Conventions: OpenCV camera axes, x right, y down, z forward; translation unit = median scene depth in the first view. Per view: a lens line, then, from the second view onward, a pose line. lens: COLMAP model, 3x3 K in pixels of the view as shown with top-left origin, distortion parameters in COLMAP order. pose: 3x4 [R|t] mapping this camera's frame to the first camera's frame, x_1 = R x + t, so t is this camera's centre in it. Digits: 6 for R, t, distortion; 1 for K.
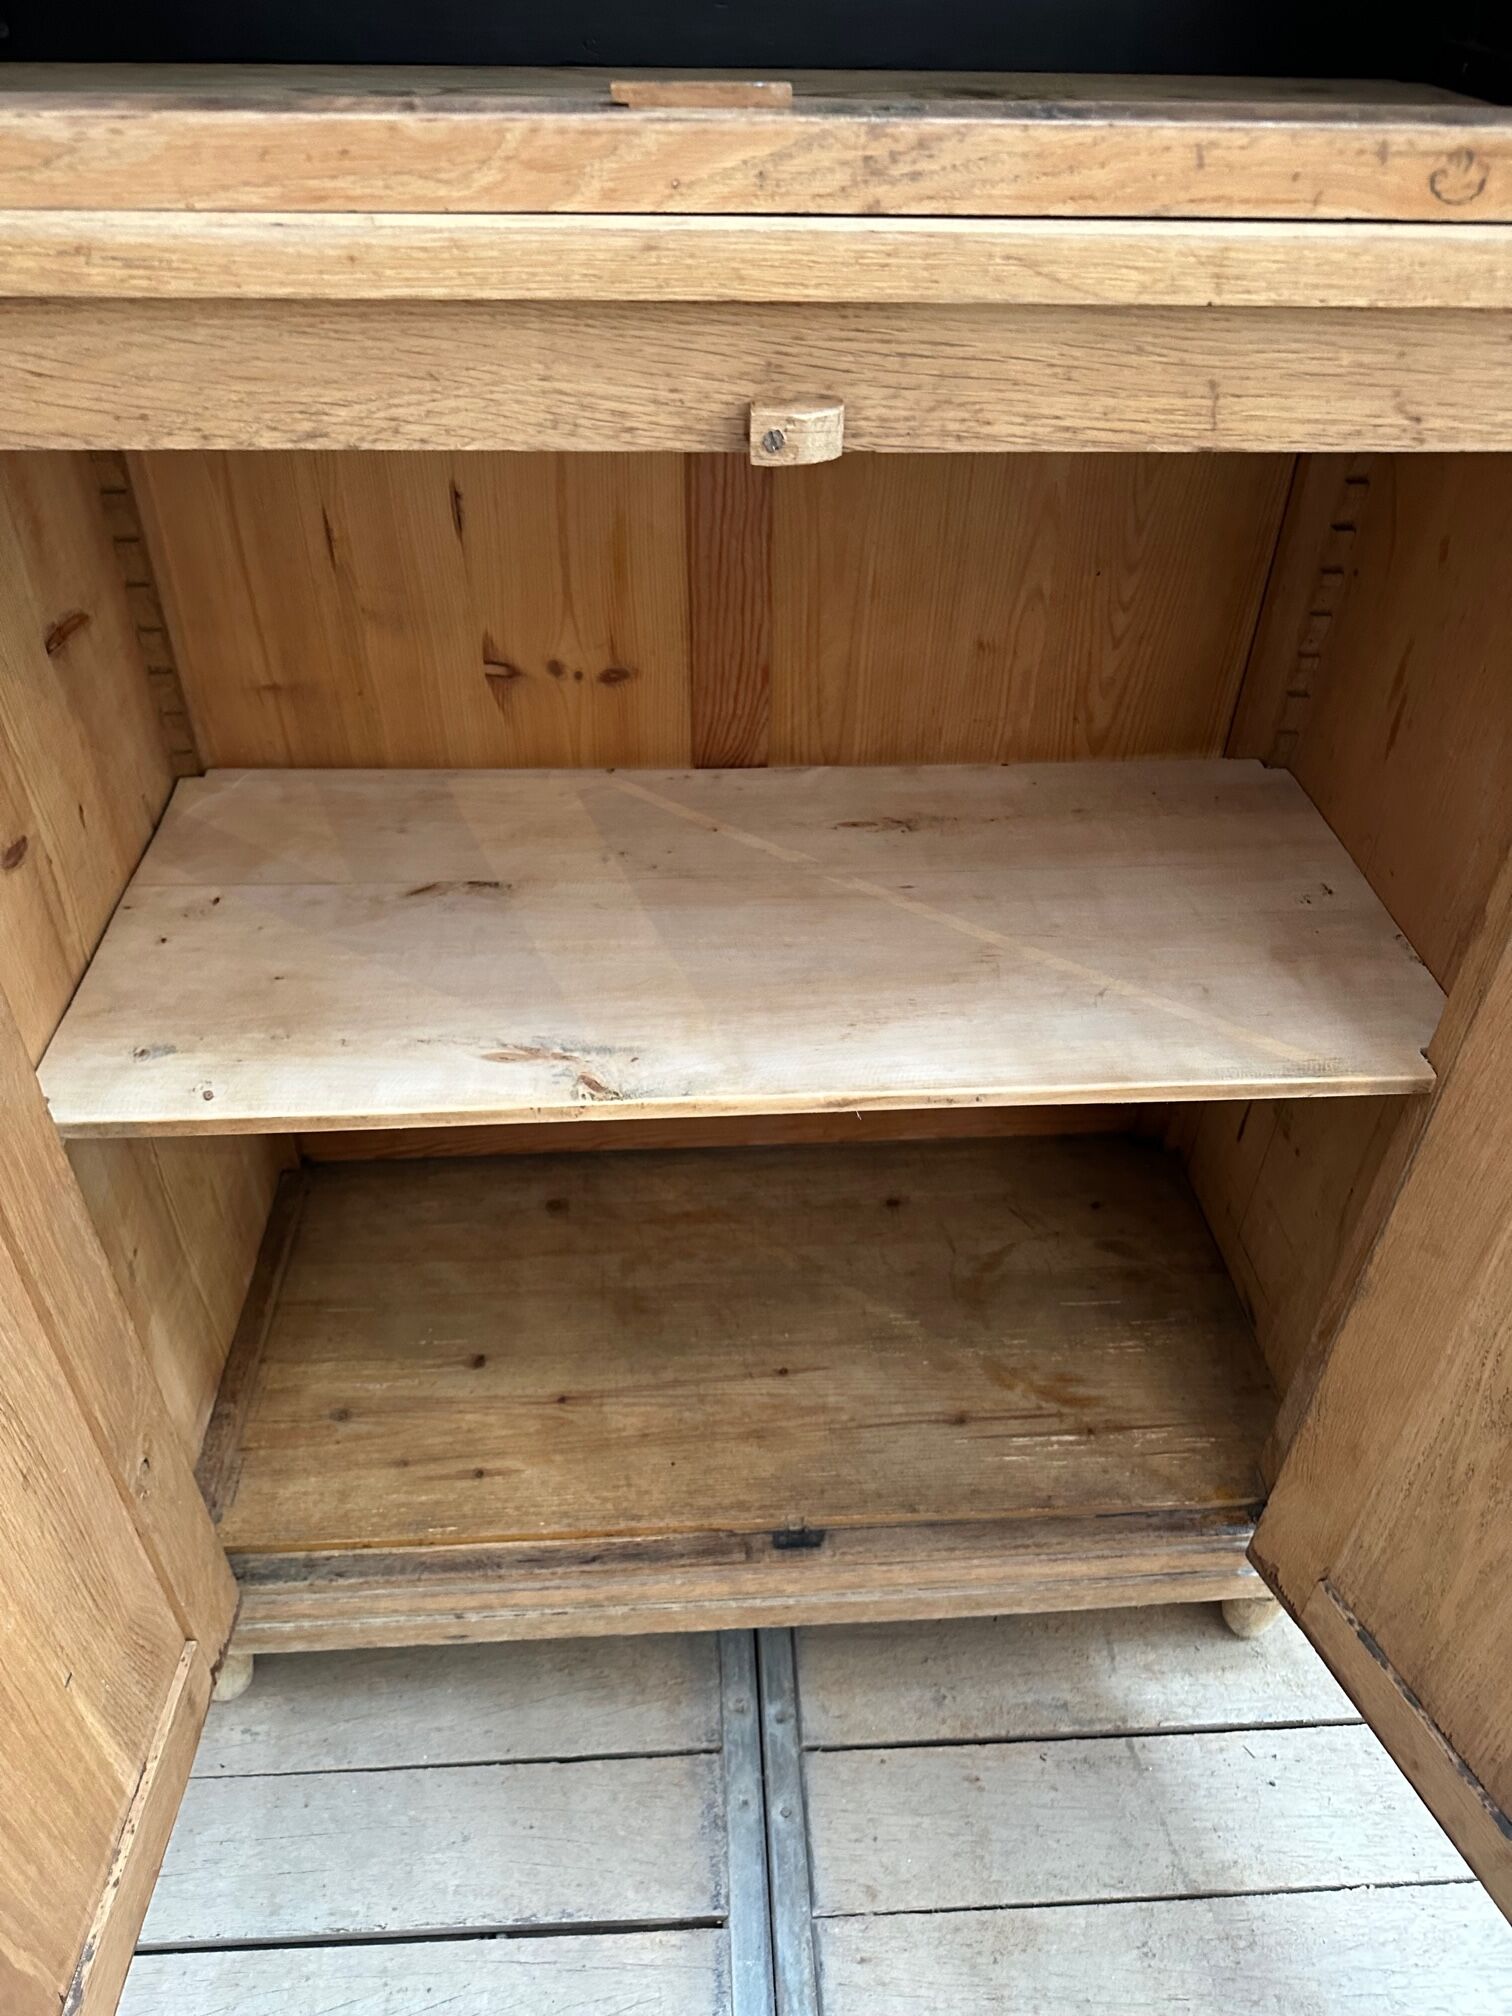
lens RADIAL K [[1557.2, 0, 762.3], [0, 1557.2, 1076.9], [0, 0, 1]] dist [0.035620, -0.030966]
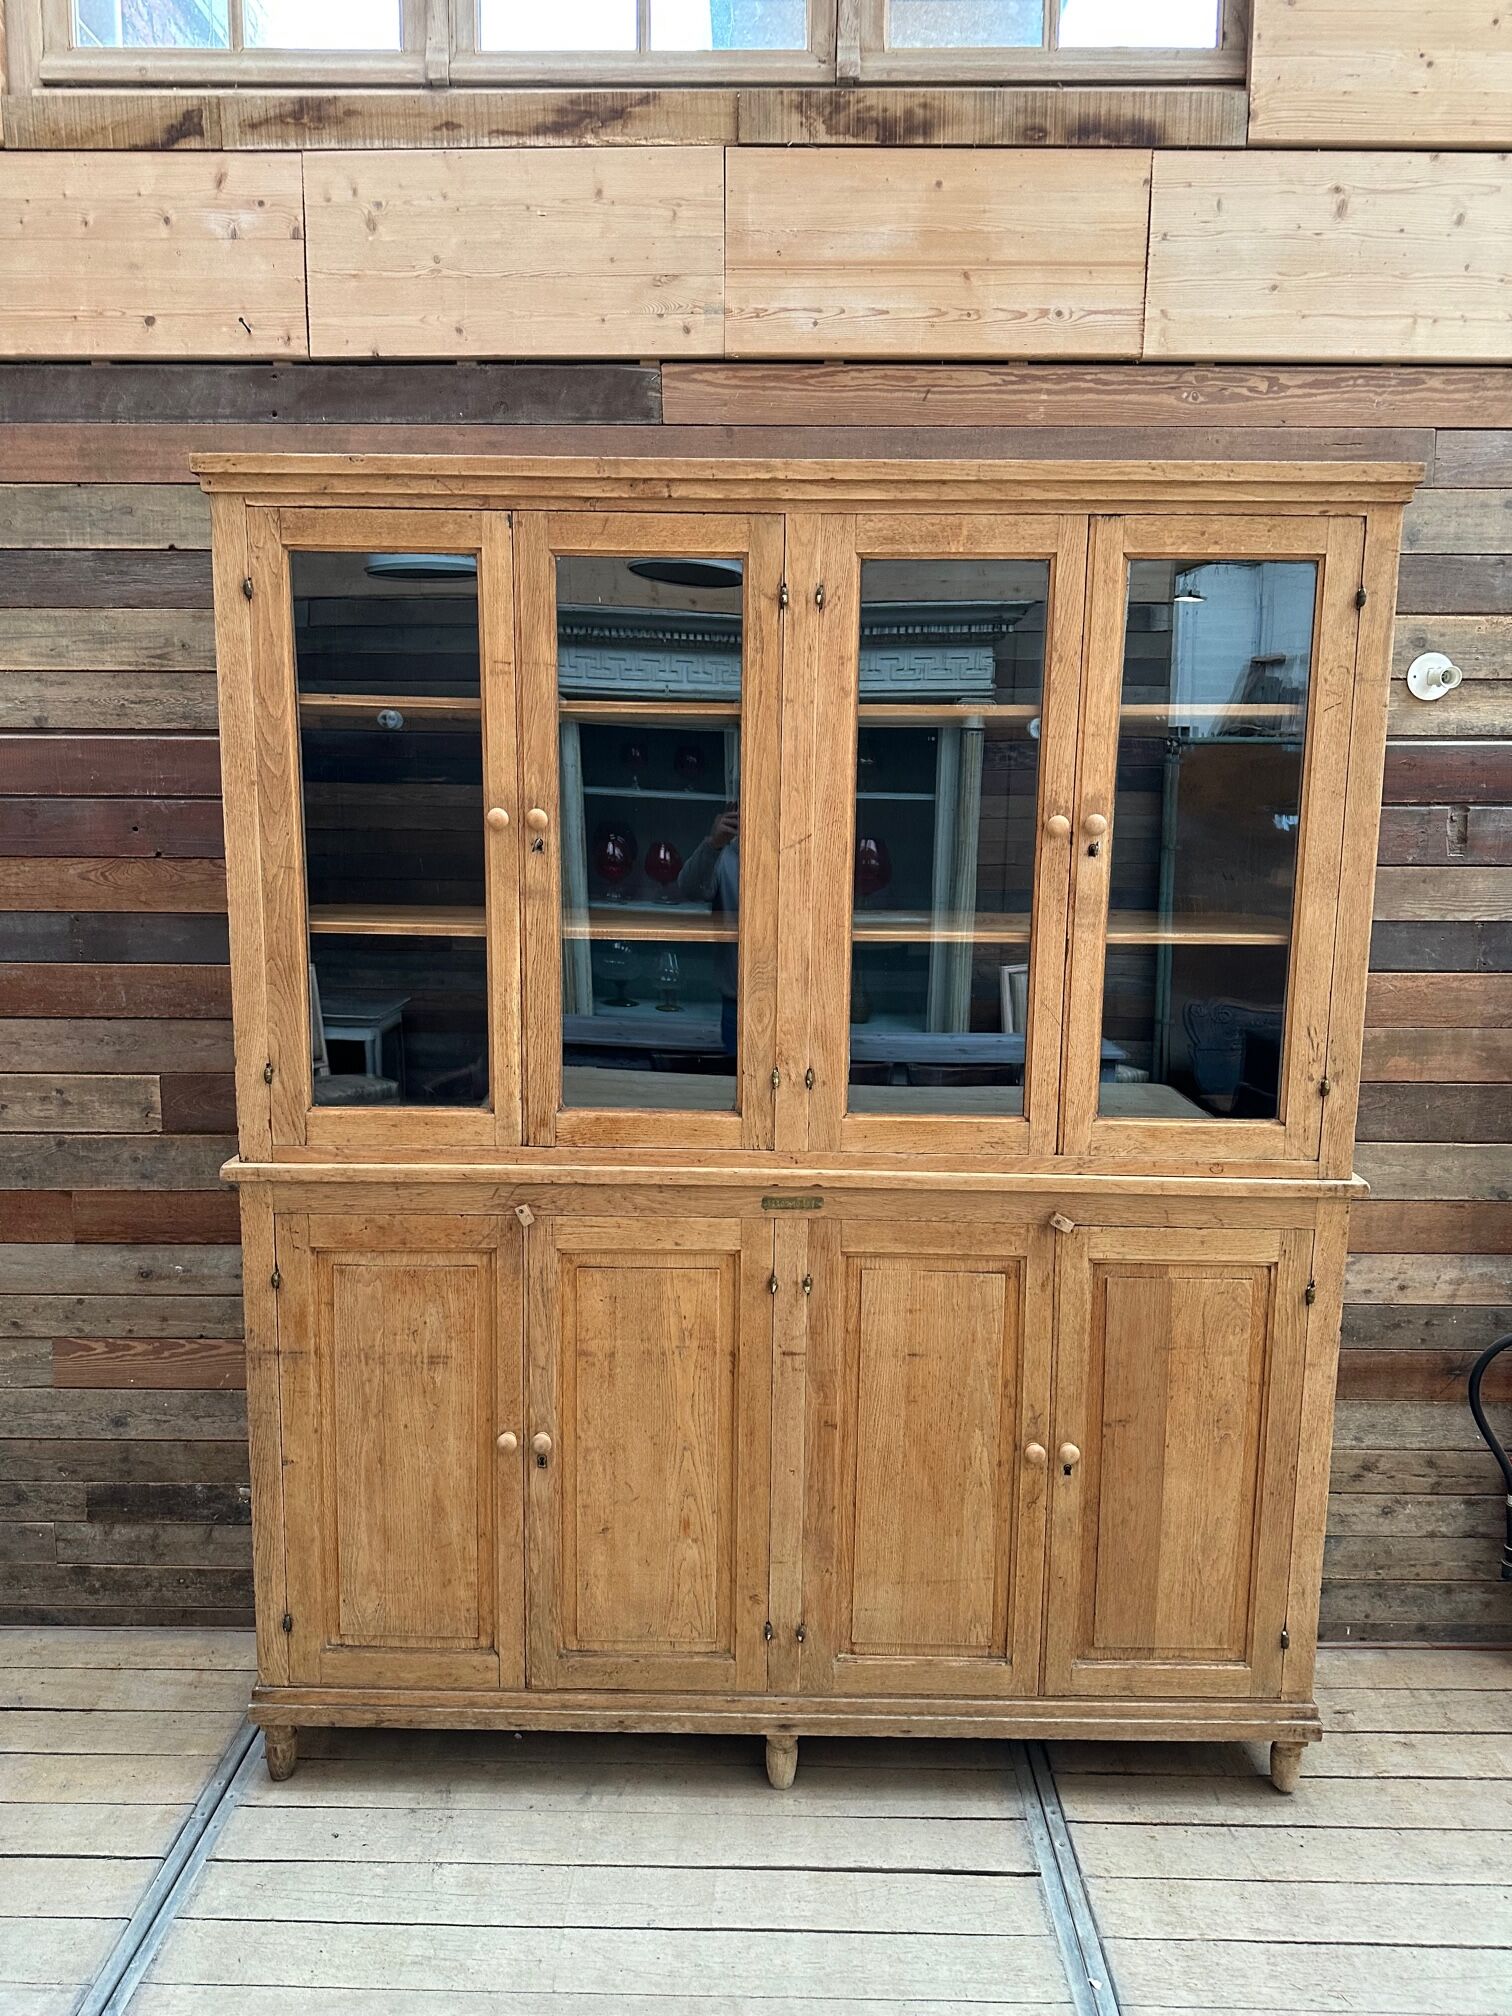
lens RADIAL K [[1426.5, 0, 743.1], [0, 1426.5, 998.7], [0, 0, 1]] dist [0.023901, -0.028229]
pose [[0.997108, 0.000750, -0.075994, -0.062851], [-0.042806, 0.831785, -0.553445, 0.144702], [0.062796, 0.555098, 0.829411, -0.295314]]
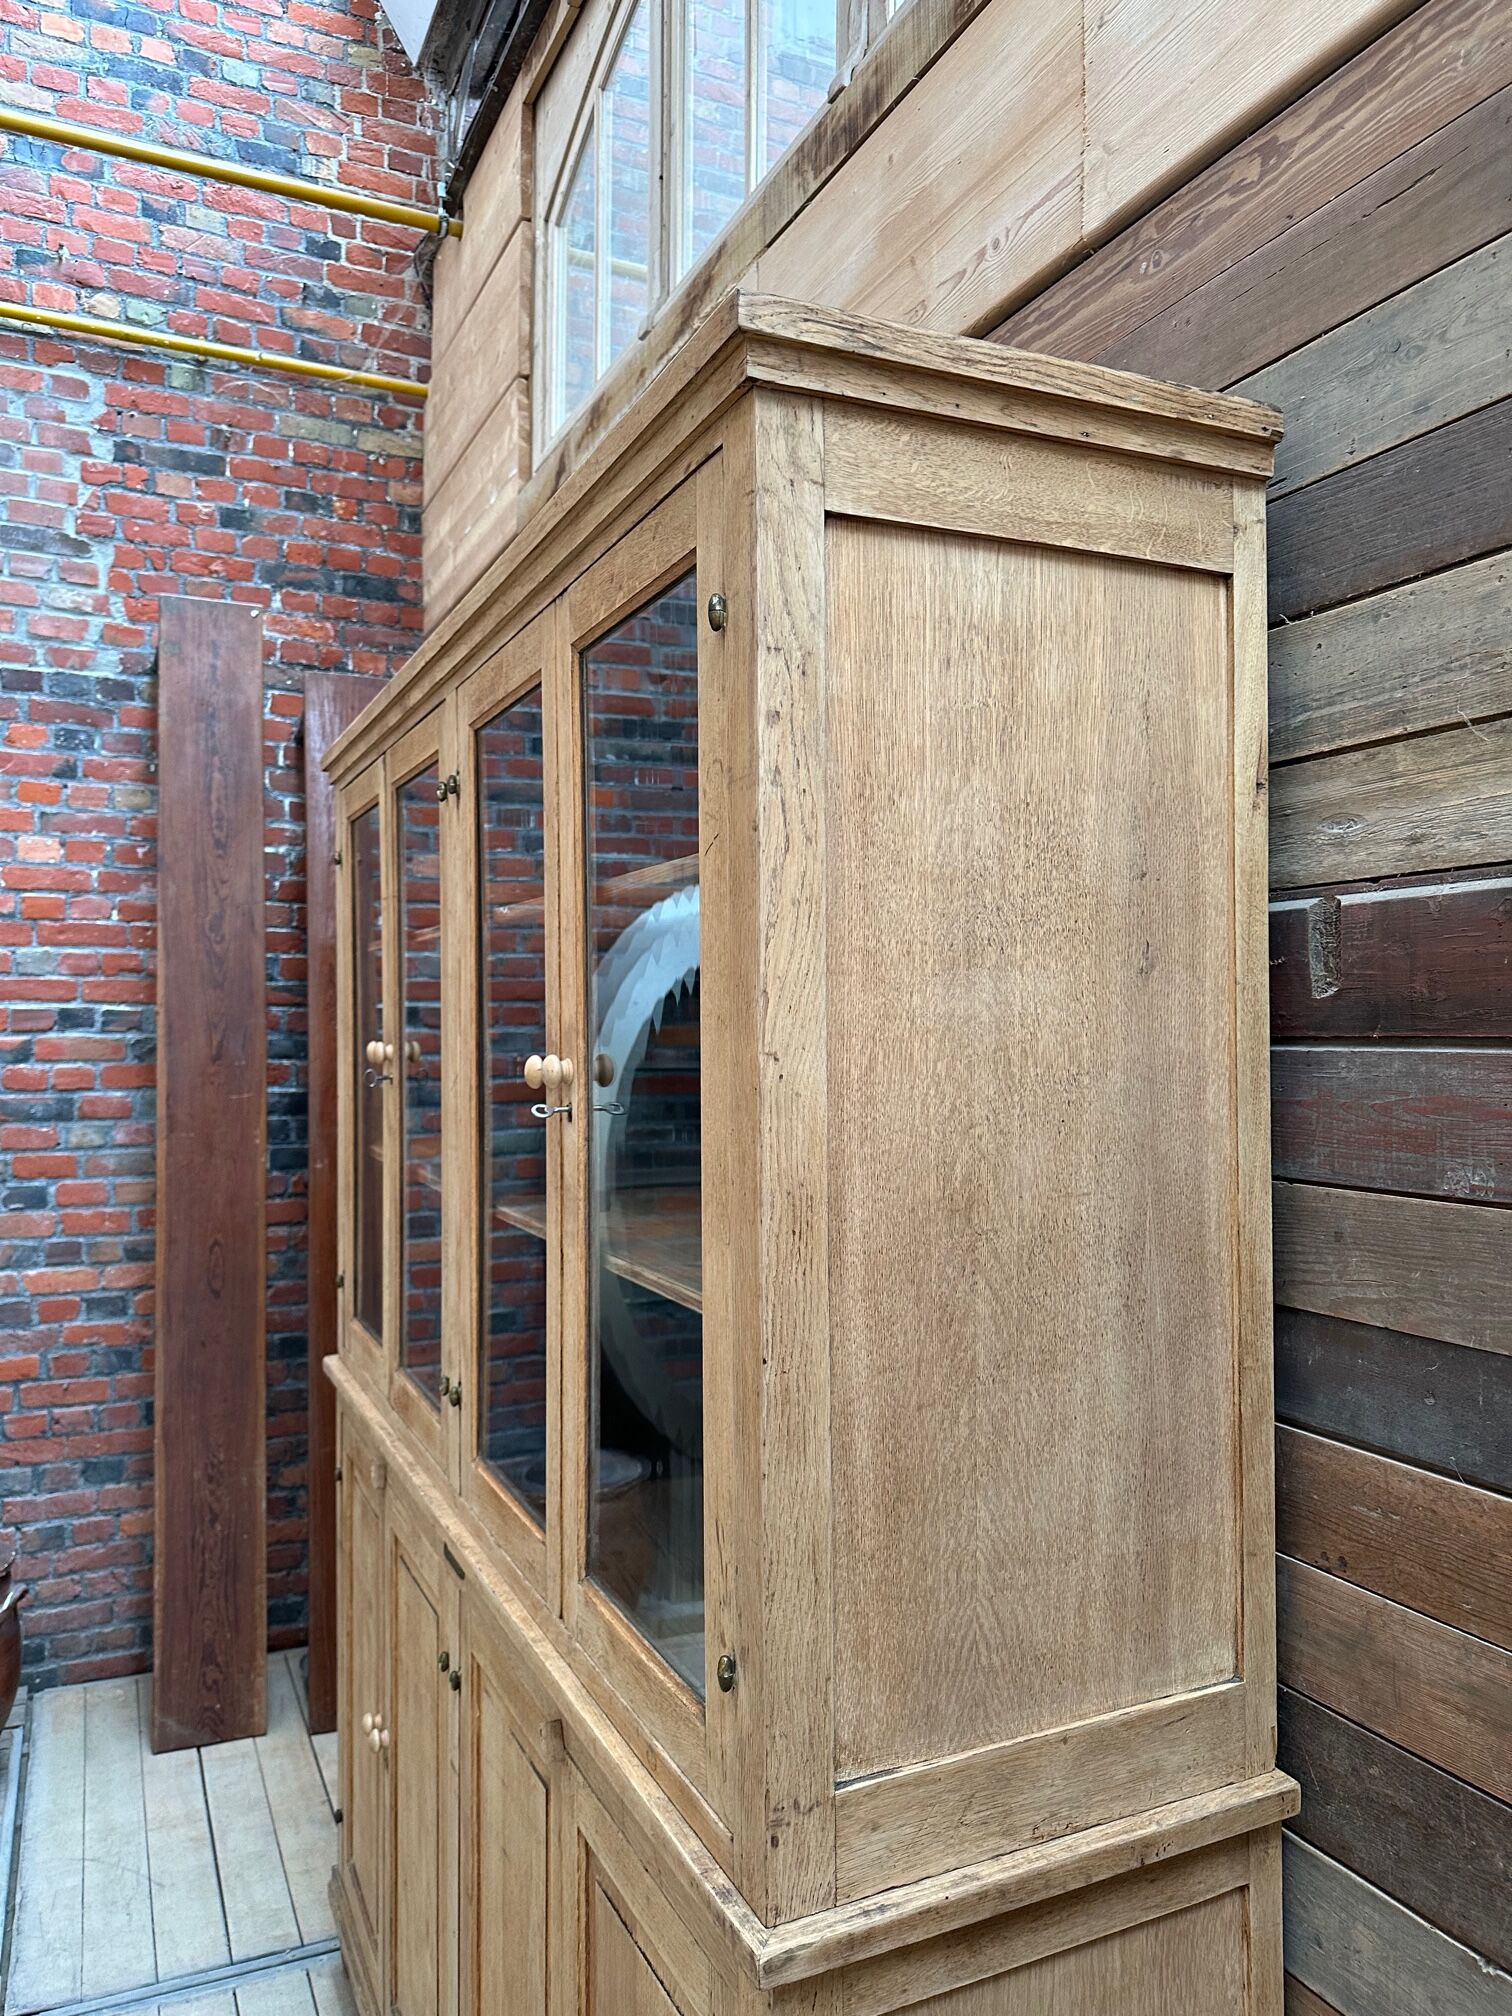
lens RADIAL K [[1426.5, 0, 742.3], [0, 1426.5, 1015.1], [0, 0, 1]] dist [0.023901, -0.028229]
pose [[0.359950, -0.024889, -0.932640, 0.267492], [-0.616012, 0.744422, -0.257614, -0.100196], [0.700689, 0.667246, 0.252623, -0.013647]]
